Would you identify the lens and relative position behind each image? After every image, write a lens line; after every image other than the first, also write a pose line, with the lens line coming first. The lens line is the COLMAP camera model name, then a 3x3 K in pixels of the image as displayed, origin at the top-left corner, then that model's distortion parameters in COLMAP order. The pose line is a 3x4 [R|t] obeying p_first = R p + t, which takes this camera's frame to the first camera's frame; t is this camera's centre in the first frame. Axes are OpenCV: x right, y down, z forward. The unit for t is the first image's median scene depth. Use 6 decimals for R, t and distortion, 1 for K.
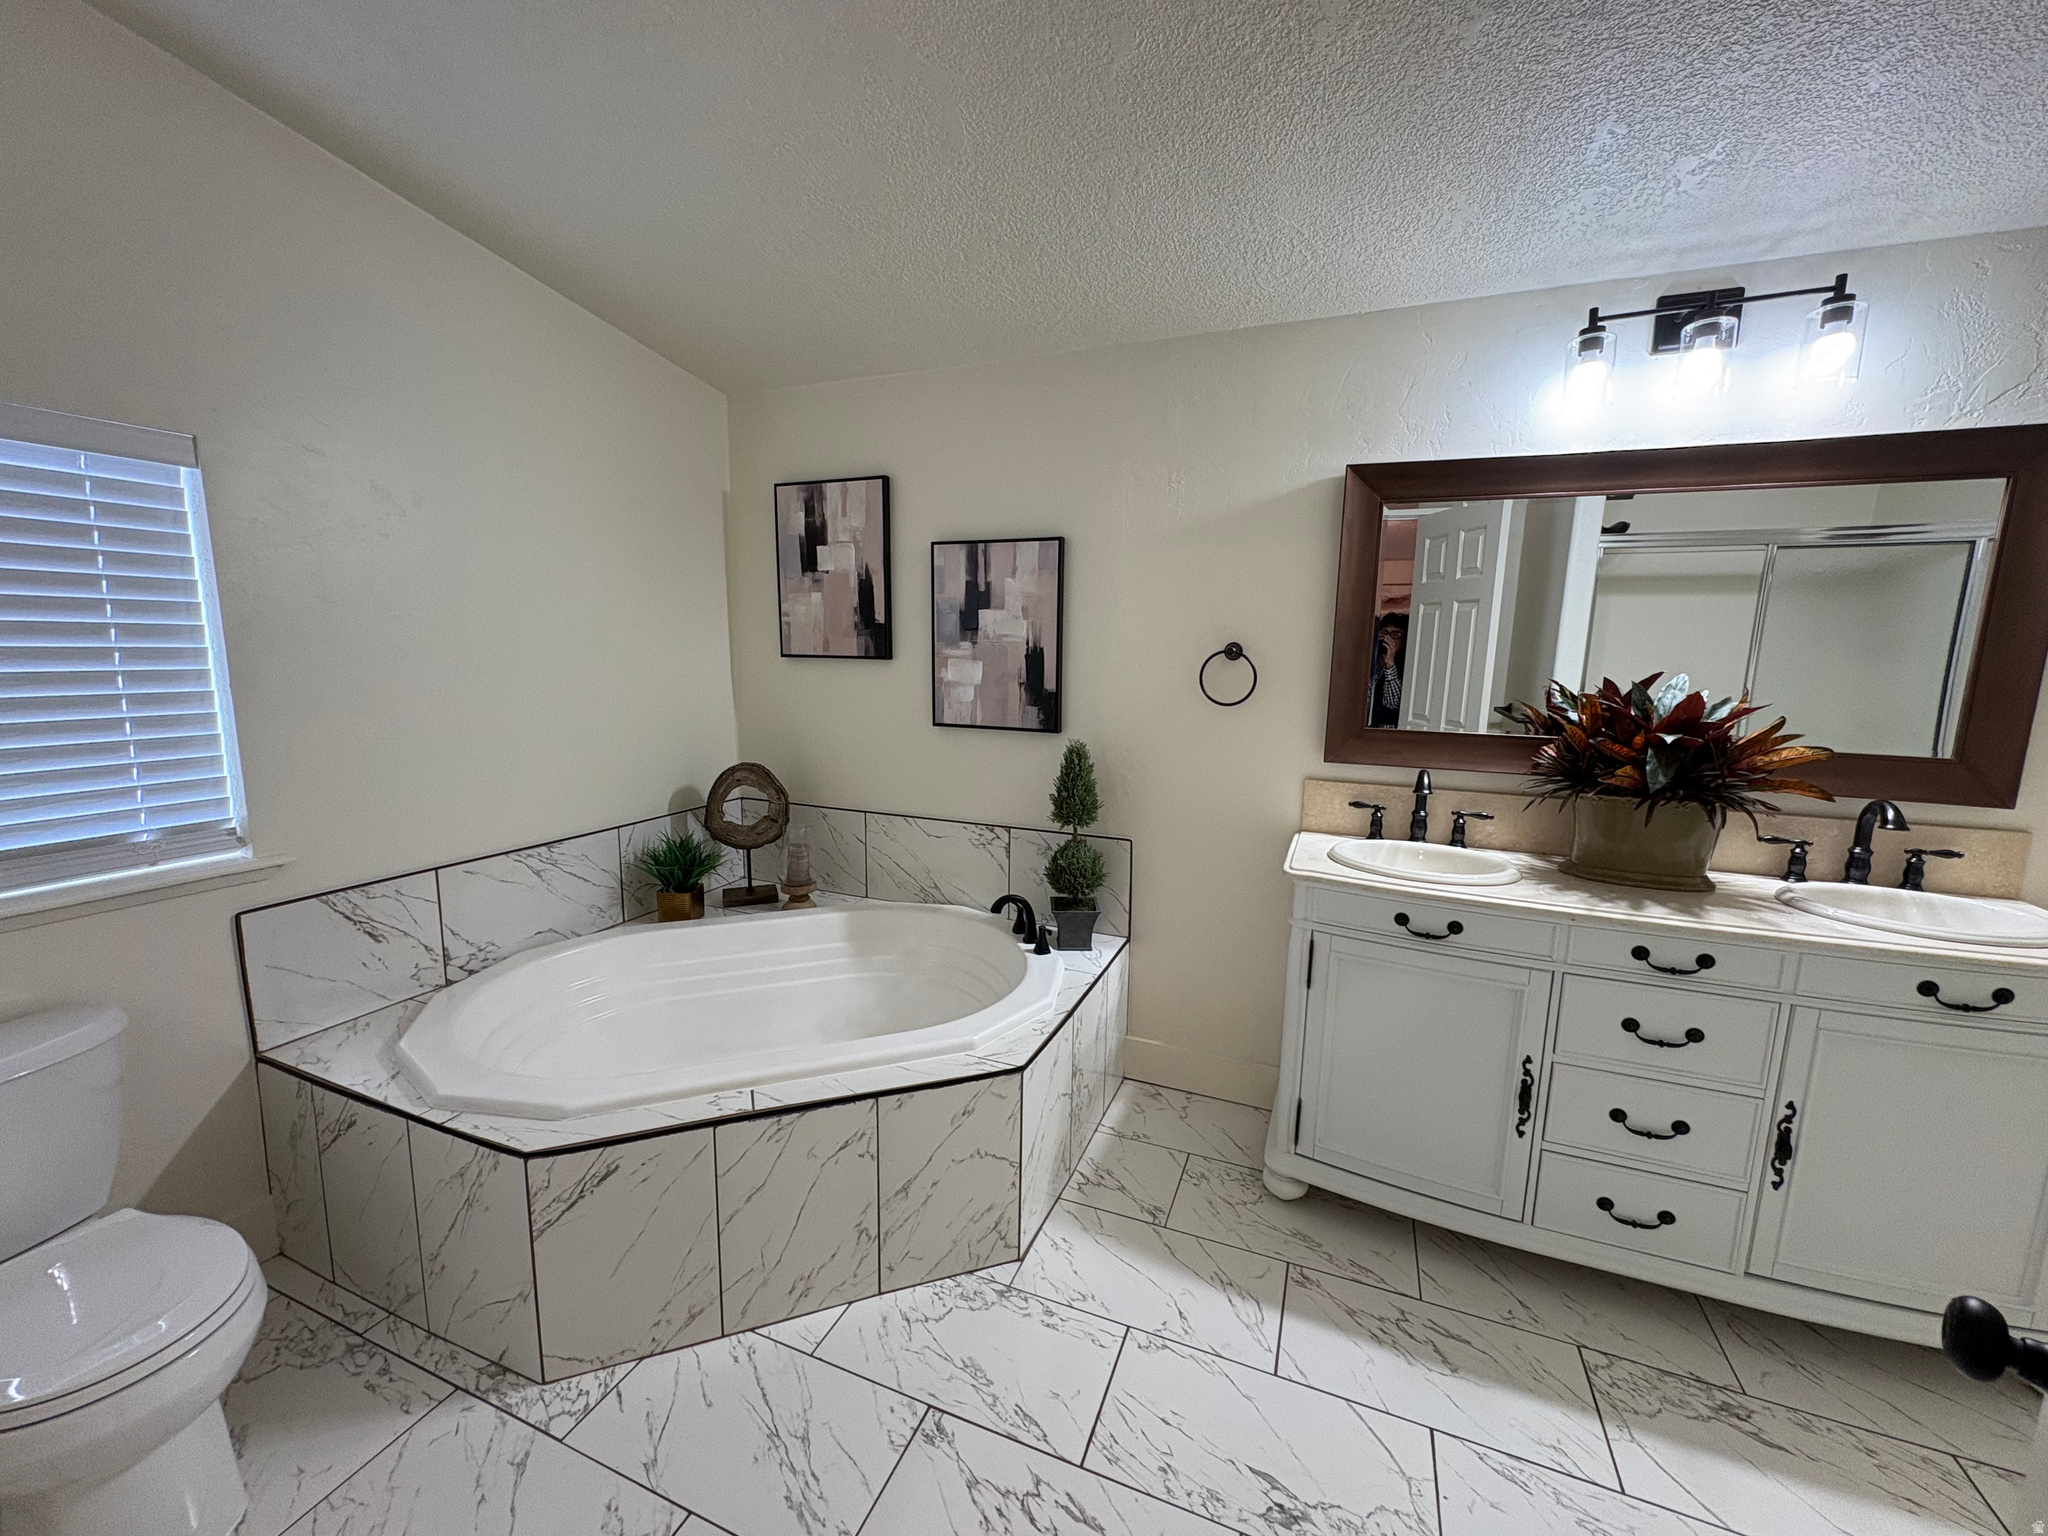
lens RADIAL K [[845.7, 0, 1024.0], [0, 845.7, 768.0], [0, 0, 1]] dist [-0.000549, 0.000170]
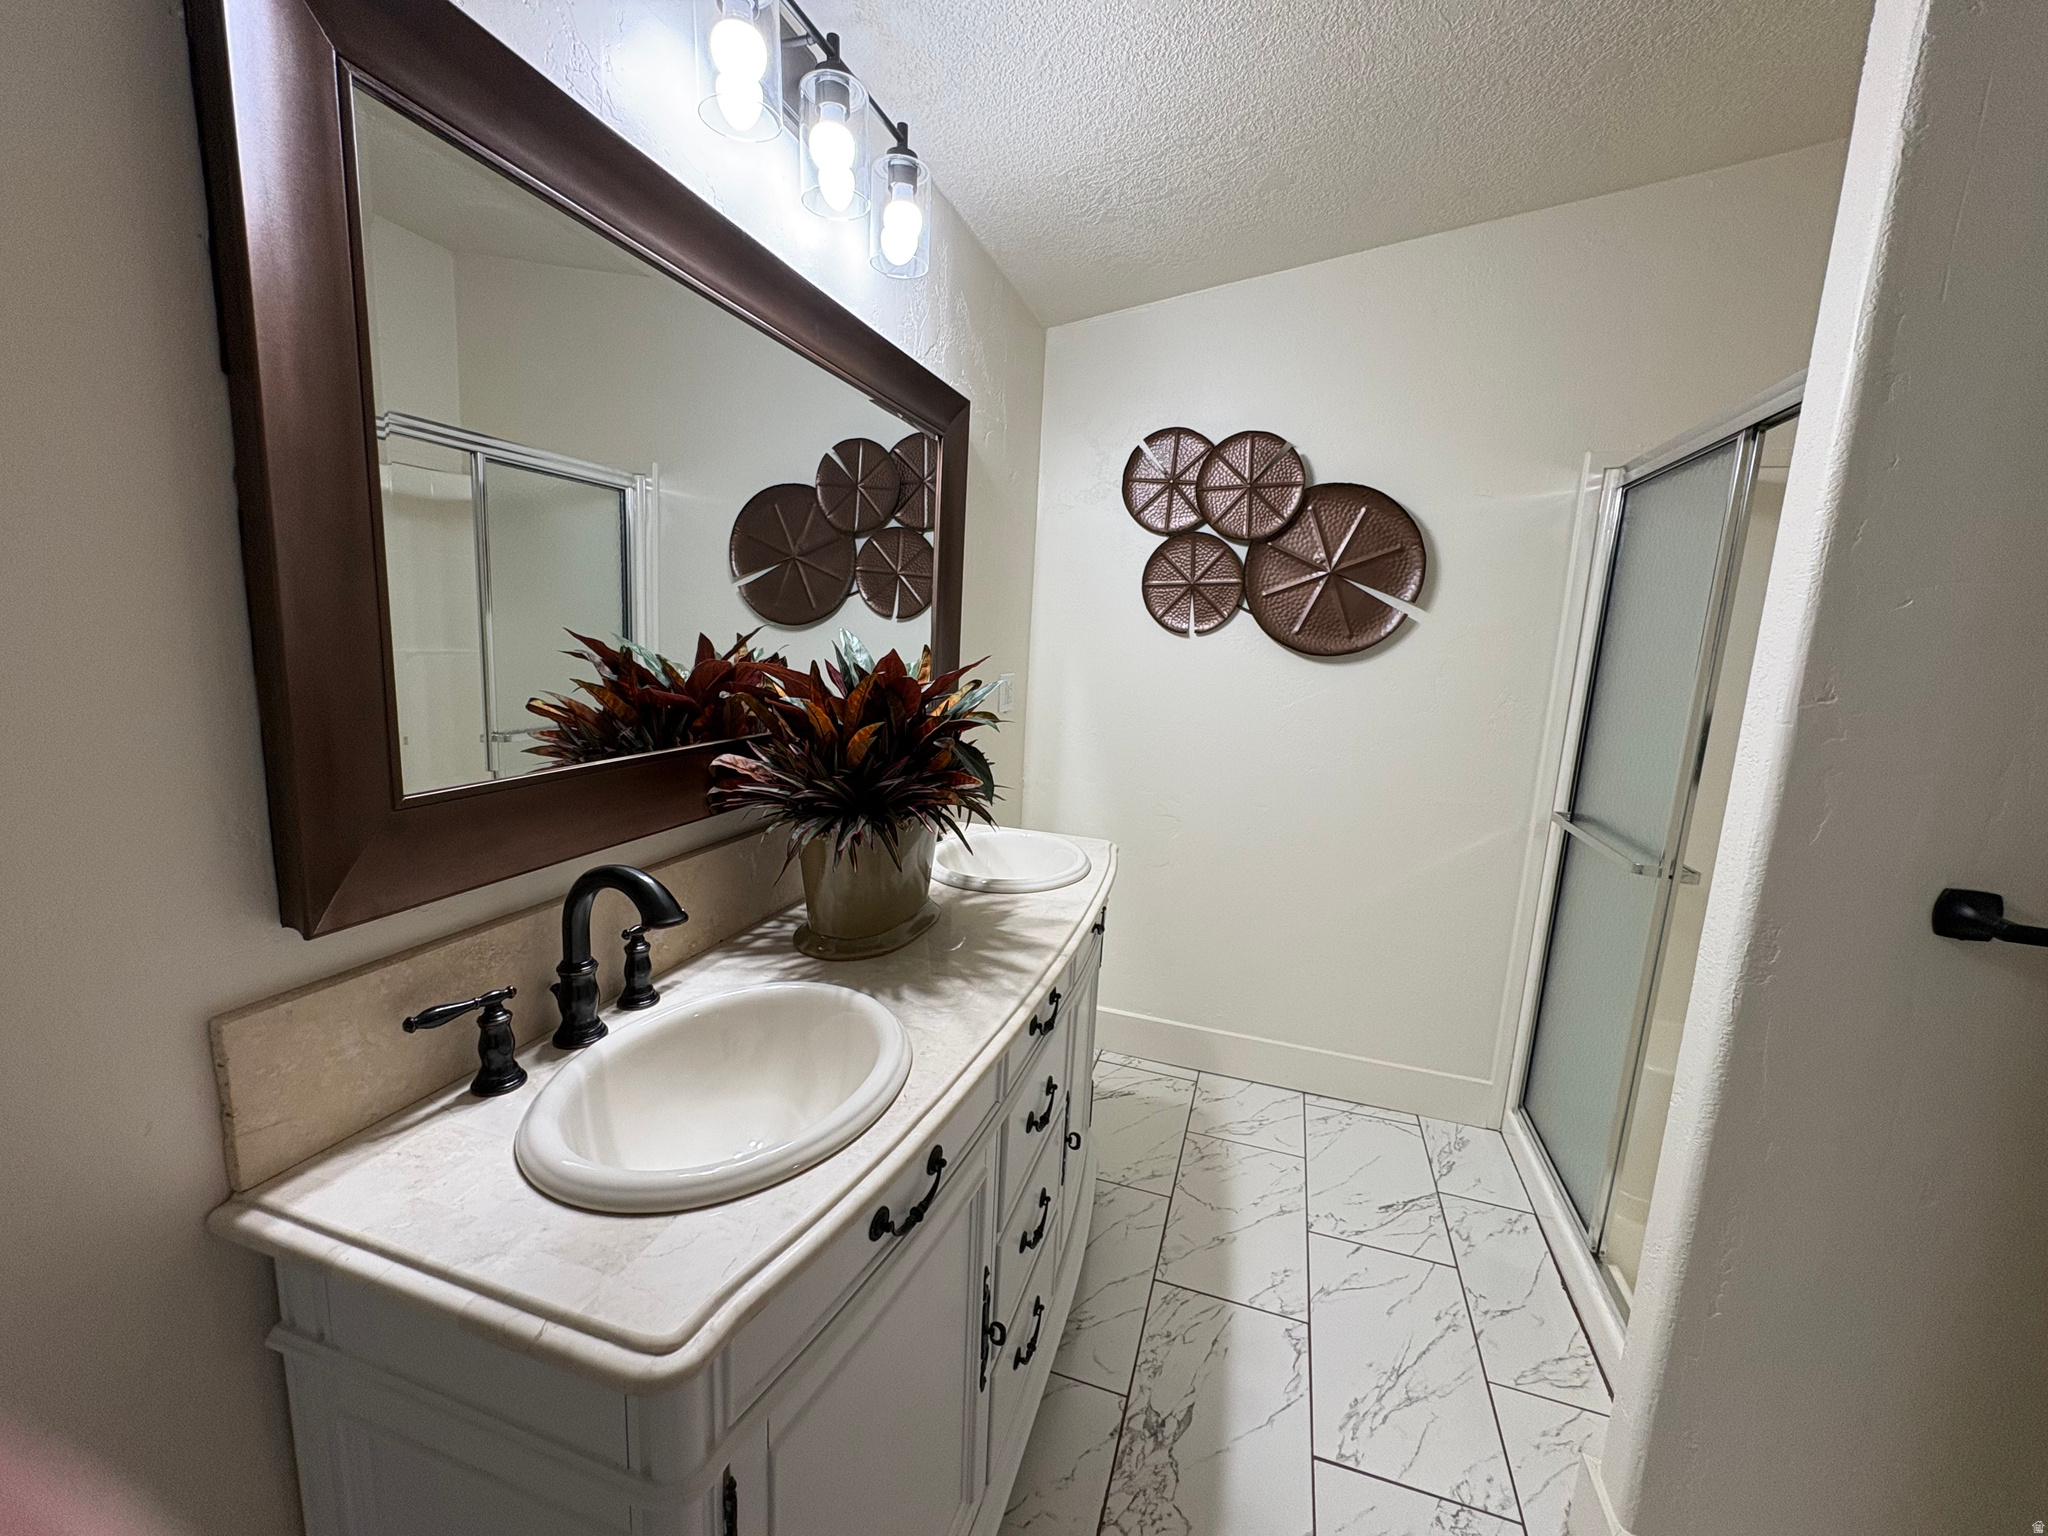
lens RADIAL K [[845.7, 0, 1024.0], [0, 845.7, 768.0], [0, 0, 1]] dist [-0.000549, 0.000170]
pose [[-0.098333, -0.186632, 0.977496, 0.063816], [0.098797, 0.975573, 0.196204, -0.127058], [-0.990237, 0.115867, -0.077493, 0.969989]]
